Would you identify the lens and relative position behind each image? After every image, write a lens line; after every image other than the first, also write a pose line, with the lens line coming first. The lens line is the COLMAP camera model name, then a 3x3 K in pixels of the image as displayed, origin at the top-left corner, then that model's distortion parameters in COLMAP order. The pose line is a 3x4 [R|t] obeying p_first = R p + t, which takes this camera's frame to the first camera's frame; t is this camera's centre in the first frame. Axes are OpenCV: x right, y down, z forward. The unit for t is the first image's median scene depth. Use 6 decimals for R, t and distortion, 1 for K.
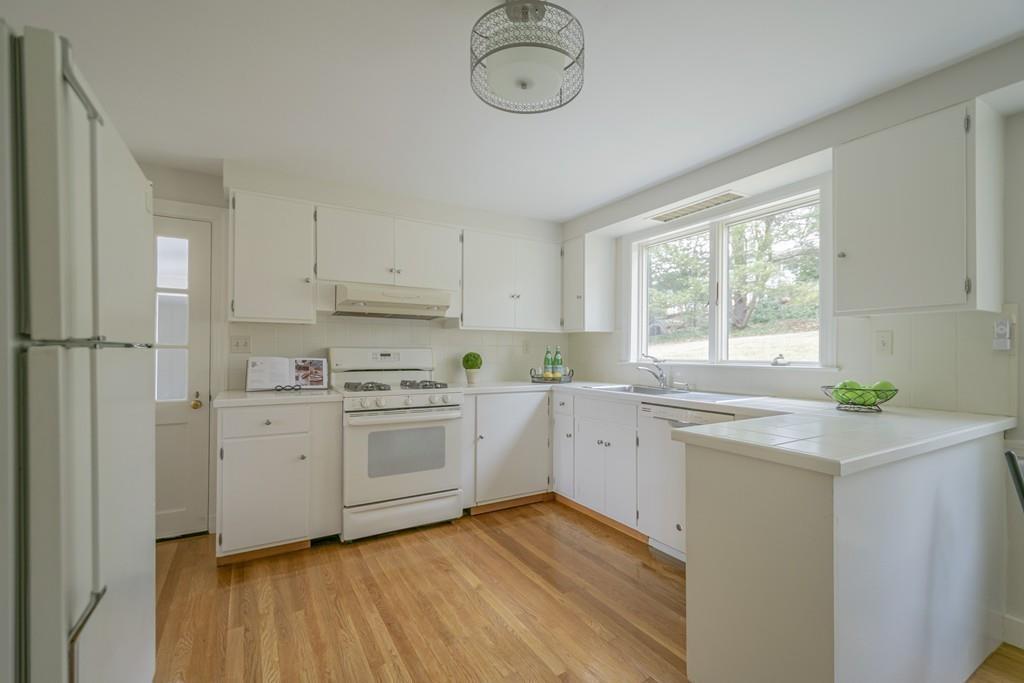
lens RADIAL K [[453.6, 0, 509.4], [0, 453.6, 354.3], [0, 0, 1]] dist [0.003178, -0.000444]
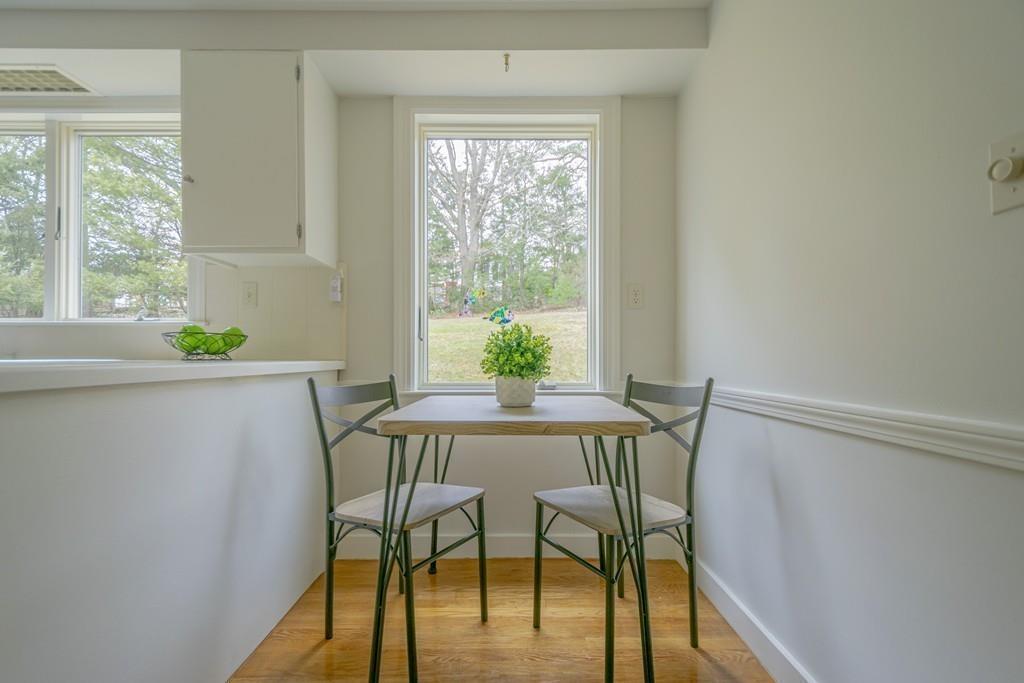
lens RADIAL K [[446.5, 0, 519.6], [0, 446.5, 355.2], [0, 0, 1]] dist [0.011089, 0.000088]
pose [[0.495198, 0.008318, 0.868740, 0.229834], [0.002562, 0.999936, -0.011034, 0.089130], [-0.868776, 0.007690, 0.495145, 0.038972]]
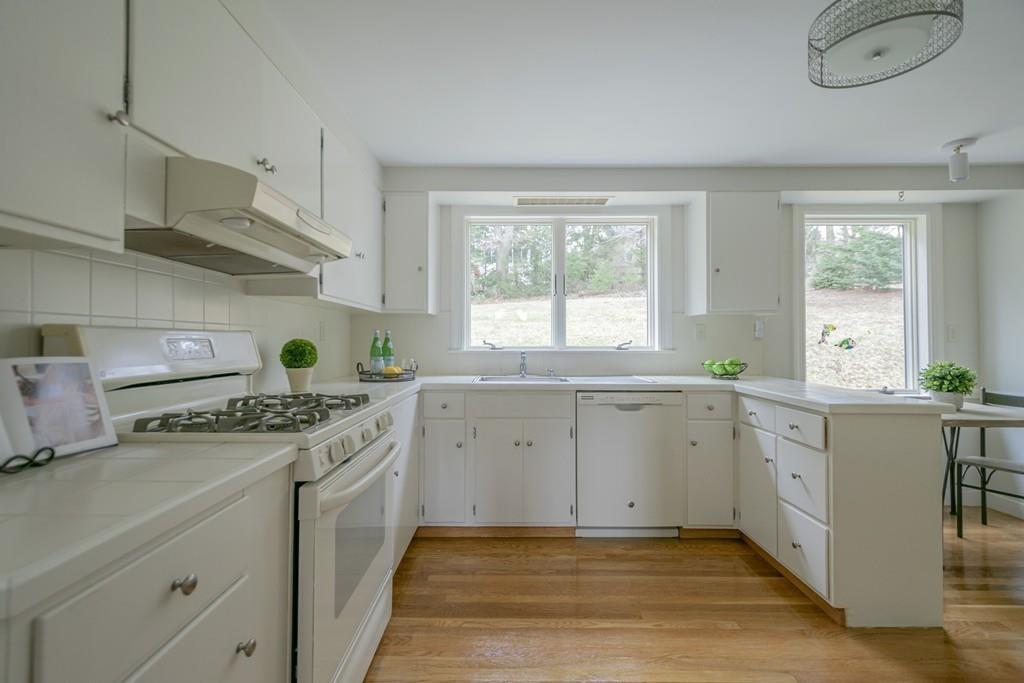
lens RADIAL K [[459.7, 0, 509.3], [0, 459.7, 337.6], [0, 0, 1]] dist [-0.000699, -0.000250]
pose [[0.504258, 0.003346, 0.863547, -0.613065], [0.003851, 0.999974, -0.006124, -0.002270], [-0.863544, 0.006414, 0.504232, 0.620894]]
